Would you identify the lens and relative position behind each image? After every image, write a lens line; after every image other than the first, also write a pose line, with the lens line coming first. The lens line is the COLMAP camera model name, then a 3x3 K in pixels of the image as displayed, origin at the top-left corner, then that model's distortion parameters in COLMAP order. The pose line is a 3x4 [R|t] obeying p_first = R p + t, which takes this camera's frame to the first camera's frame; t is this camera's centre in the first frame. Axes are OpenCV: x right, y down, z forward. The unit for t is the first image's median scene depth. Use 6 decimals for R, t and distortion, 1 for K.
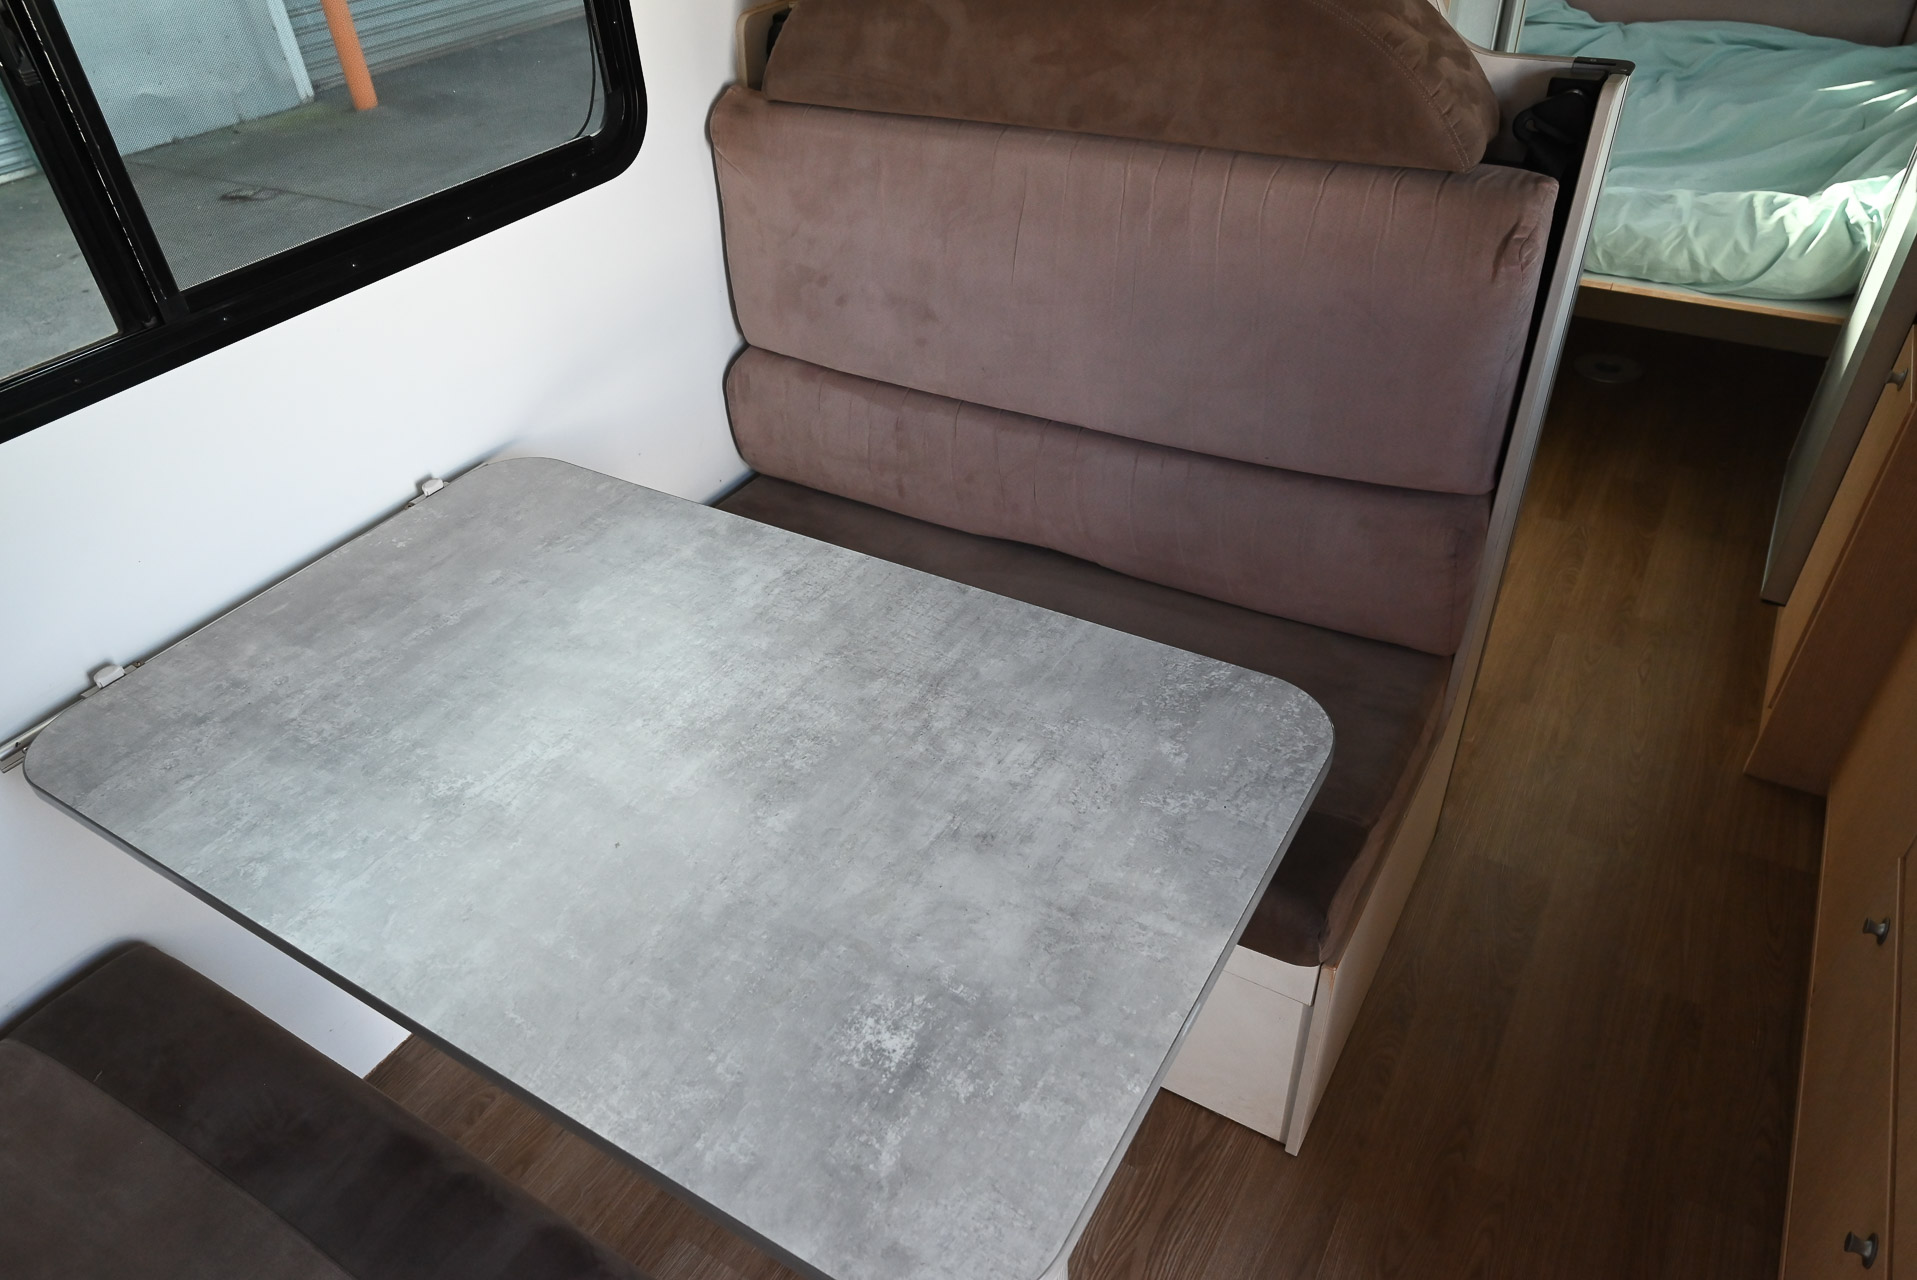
lens RADIAL K [[1260.0, 0, 958.5], [0, 1260.0, 640.0], [0, 0, 1]] dist [-0.008766, -0.003102]
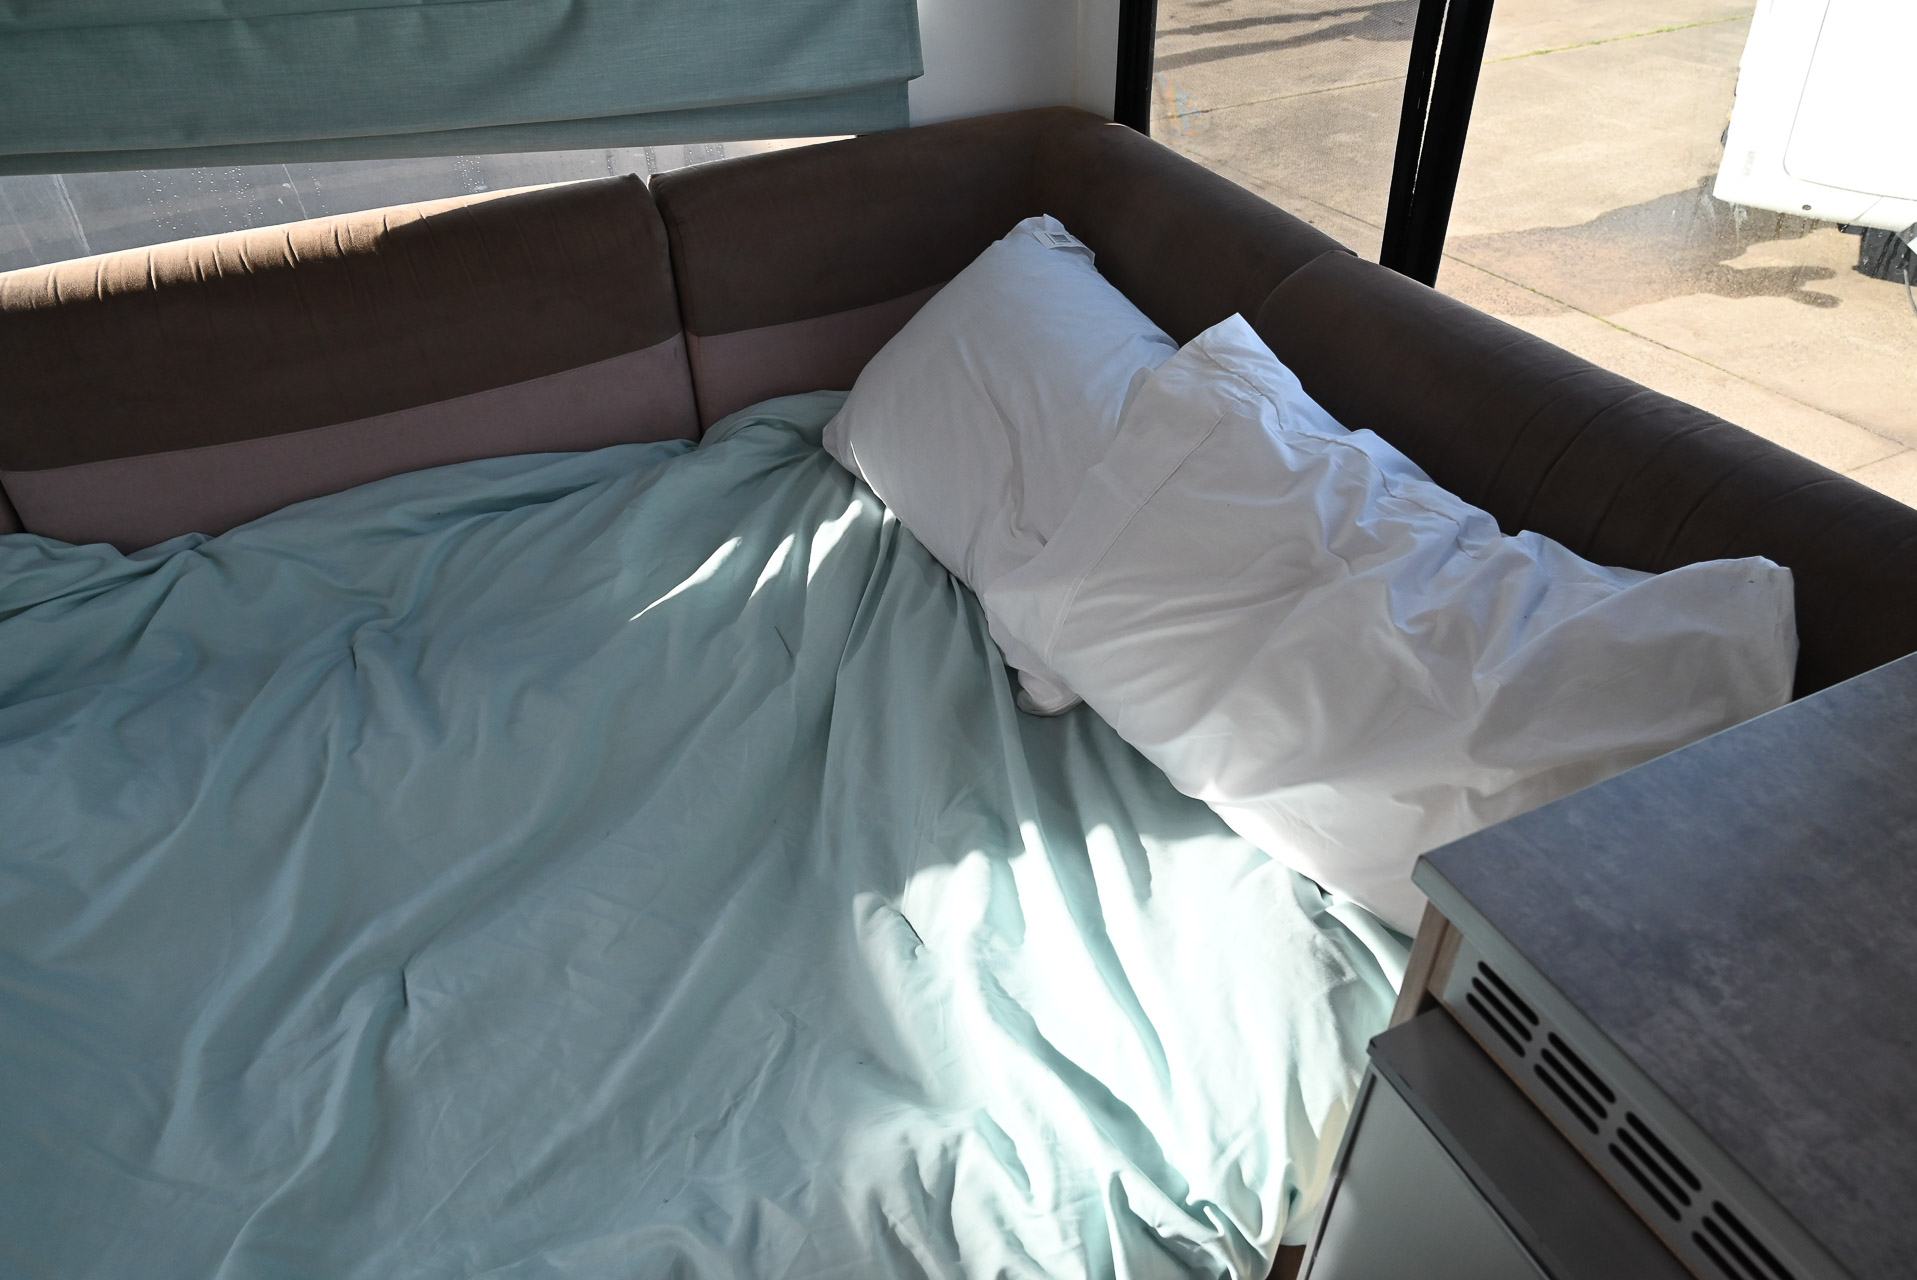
lens RADIAL K [[1309.7, 0, 959.0], [0, 1309.7, 651.7], [0, 0, 1]] dist [-0.019397, 0.008380]
pose [[0.550380, -0.472884, 0.688086, 0.452214], [0.501063, 0.846306, 0.180835, -0.541552], [-0.667846, 0.245247, 0.702735, 0.664278]]
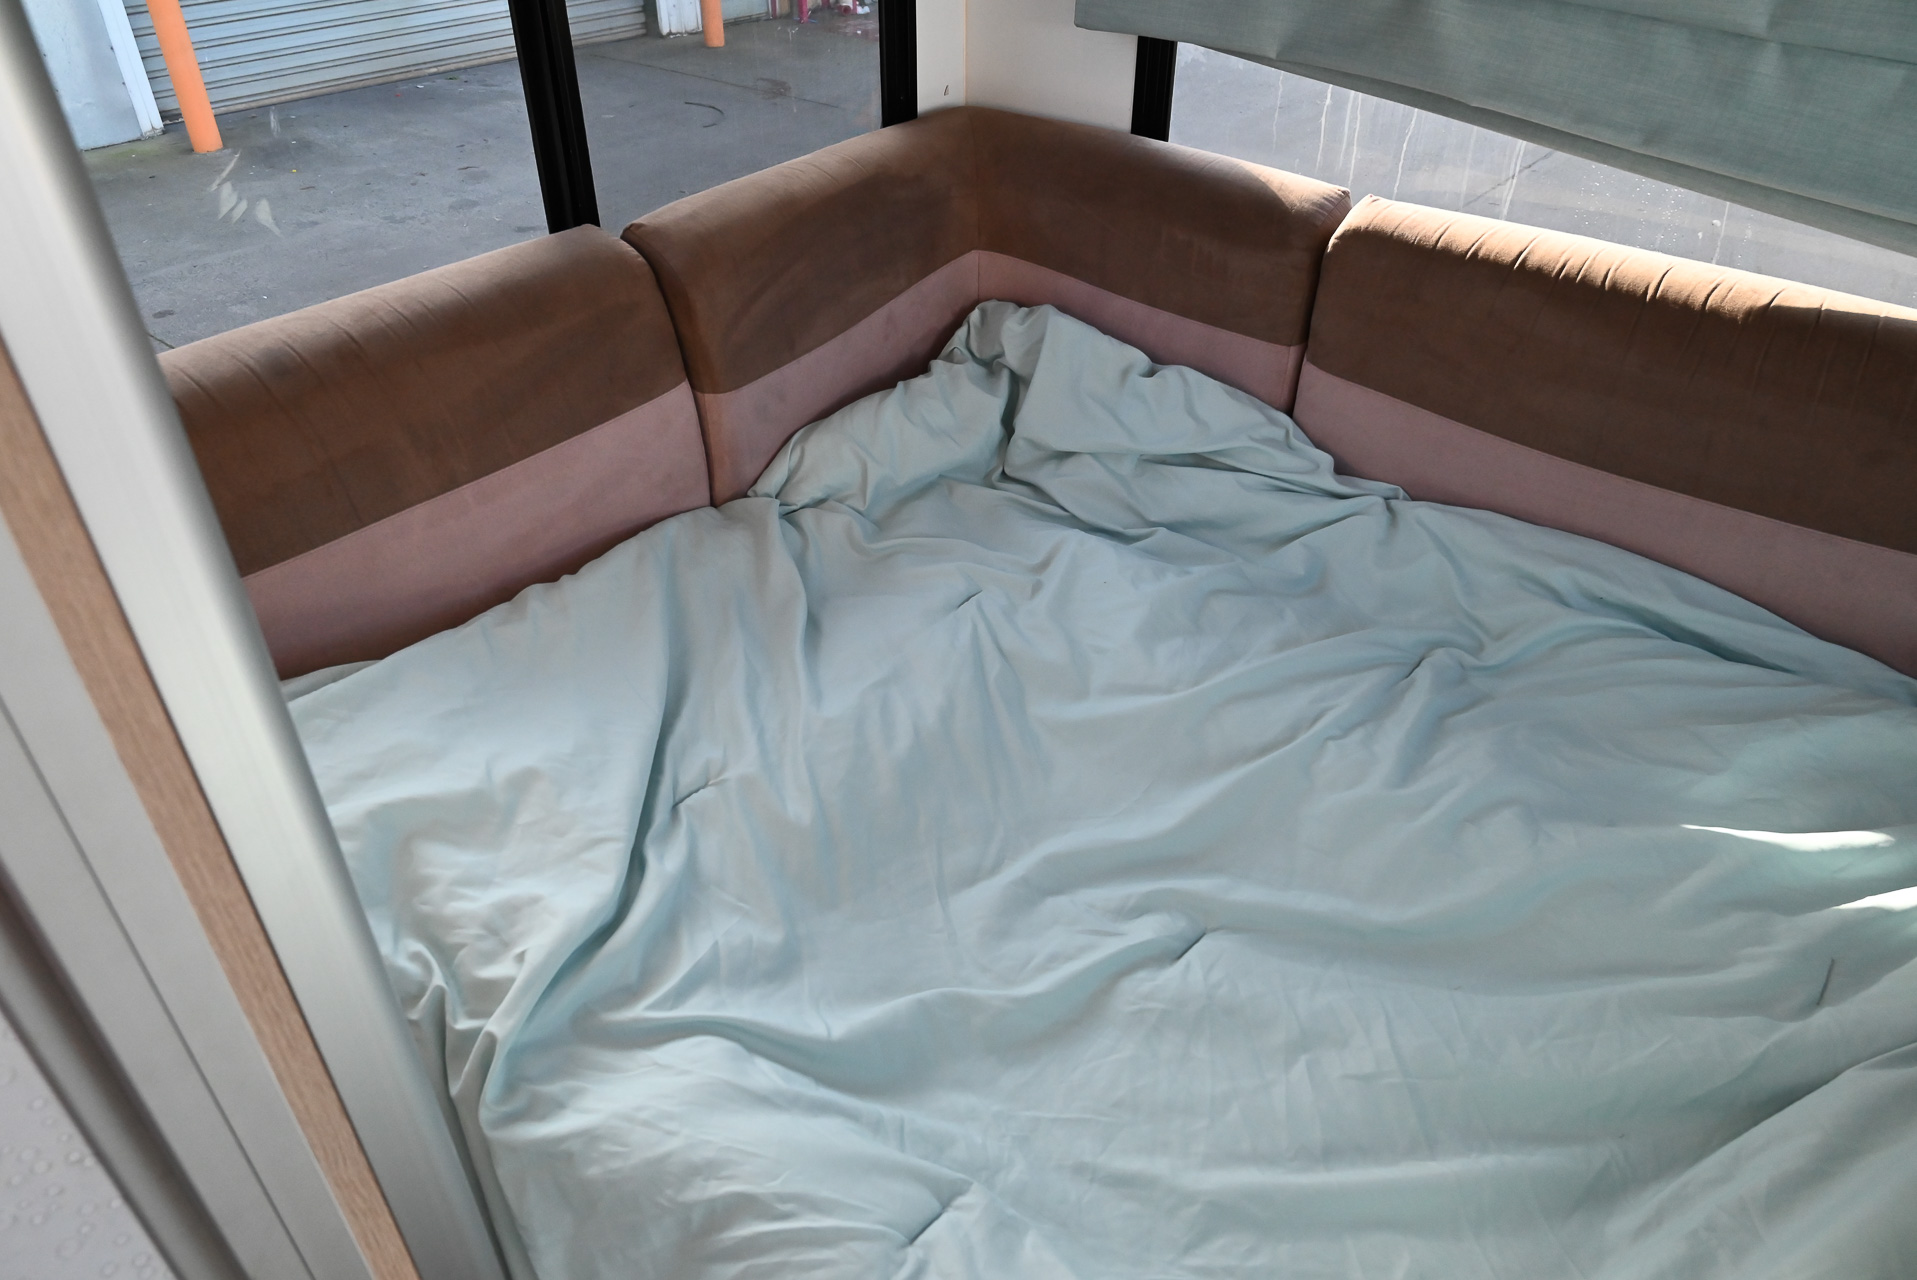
lens RADIAL K [[1309.7, 0, 959.0], [0, 1309.7, 651.7], [0, 0, 1]] dist [-0.019397, 0.008380]
pose [[0.987478, 0.130182, -0.089102, 0.561623], [-0.131744, 0.991213, -0.011853, -0.543724], [0.086776, 0.023443, 0.995952, 0.673522]]
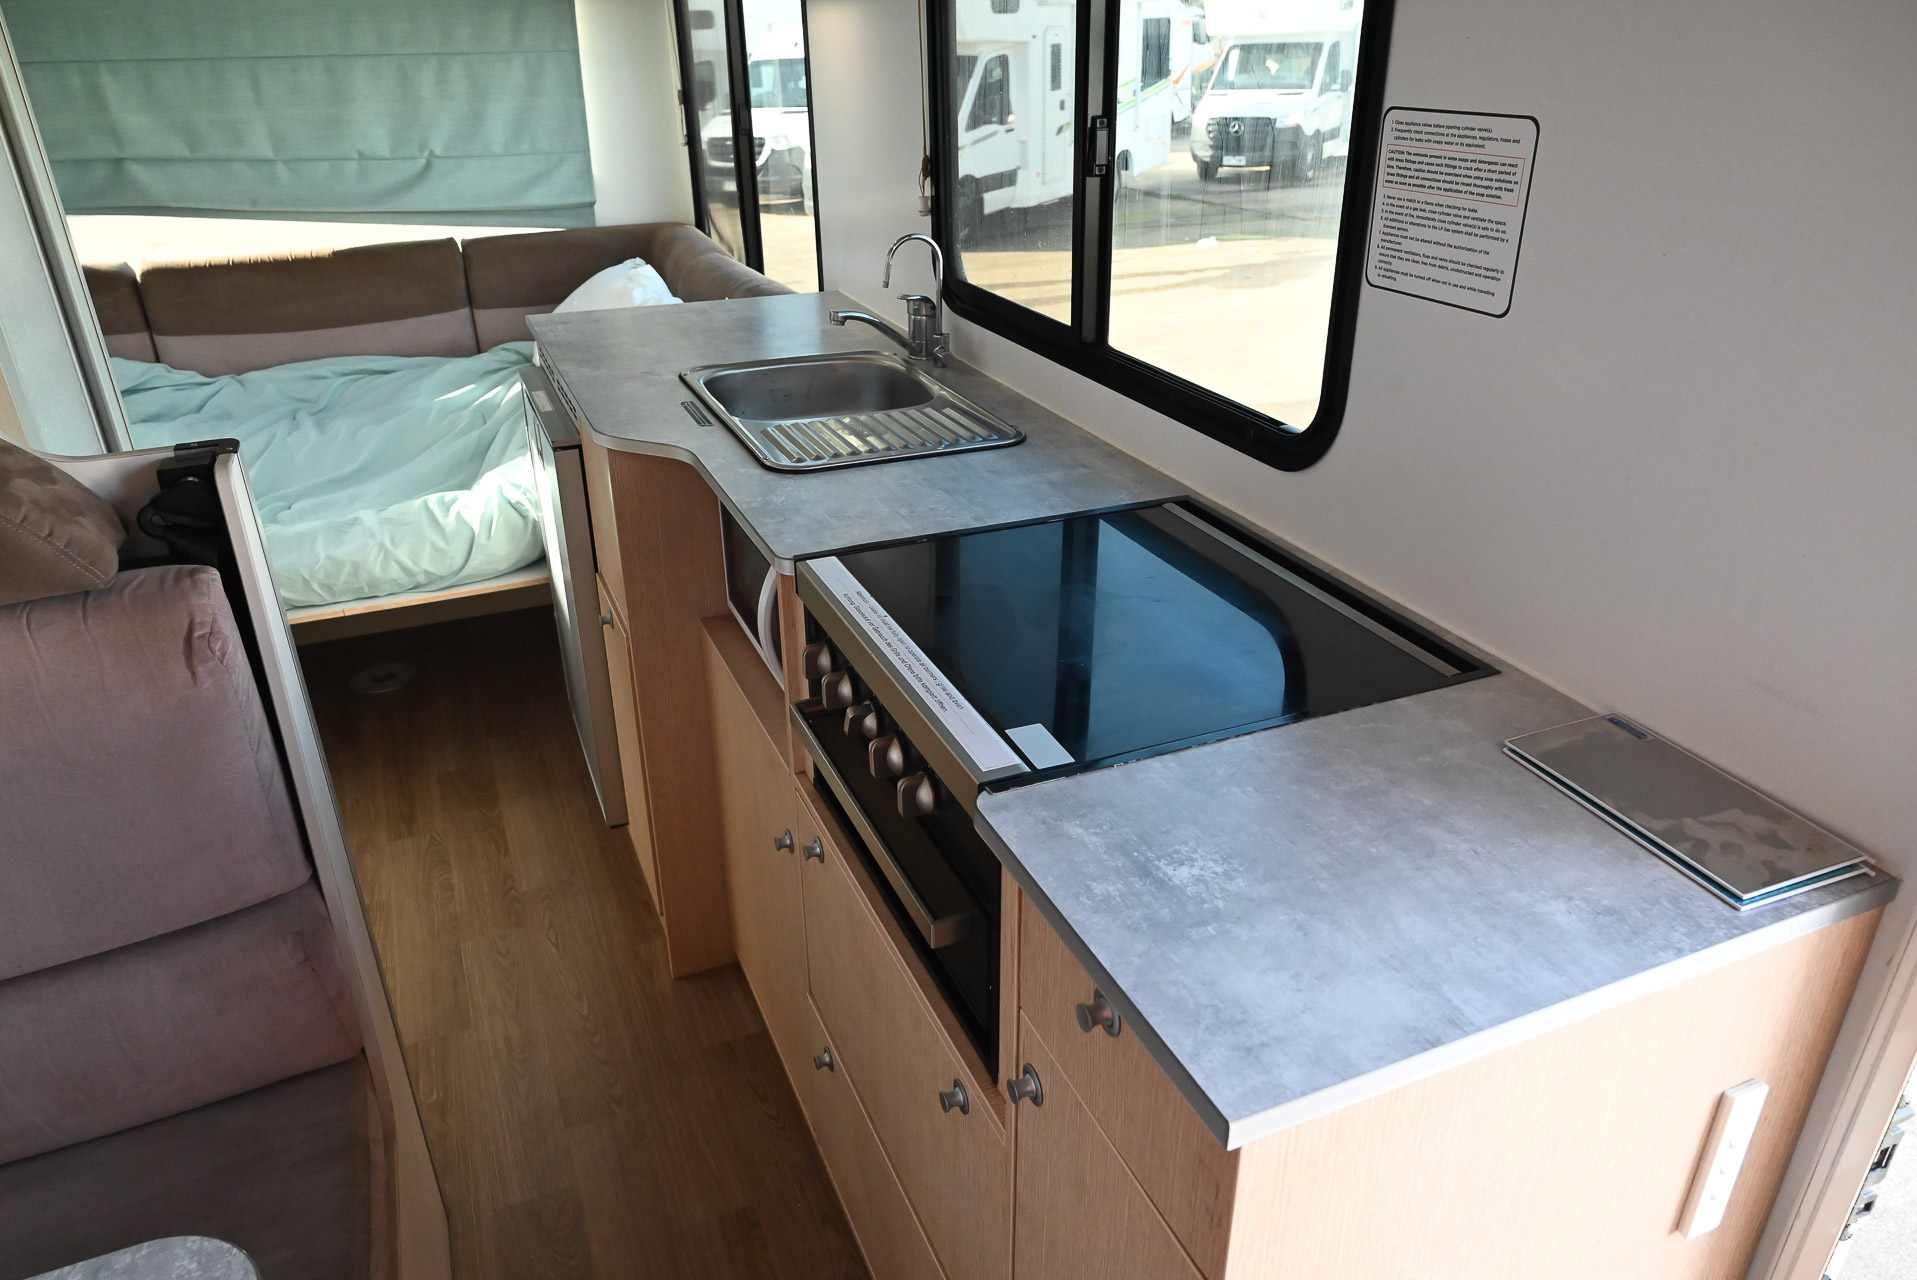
lens RADIAL K [[1275.6, 0, 954.8], [0, 1275.6, 642.8], [0, 0, 1]] dist [-0.011050, 0.003662]
pose [[0.581195, -0.319577, 0.748387, 0.036283], [0.482097, 0.876118, -0.000274, -0.025634], [-0.655587, 0.360955, 0.663263, 0.013429]]
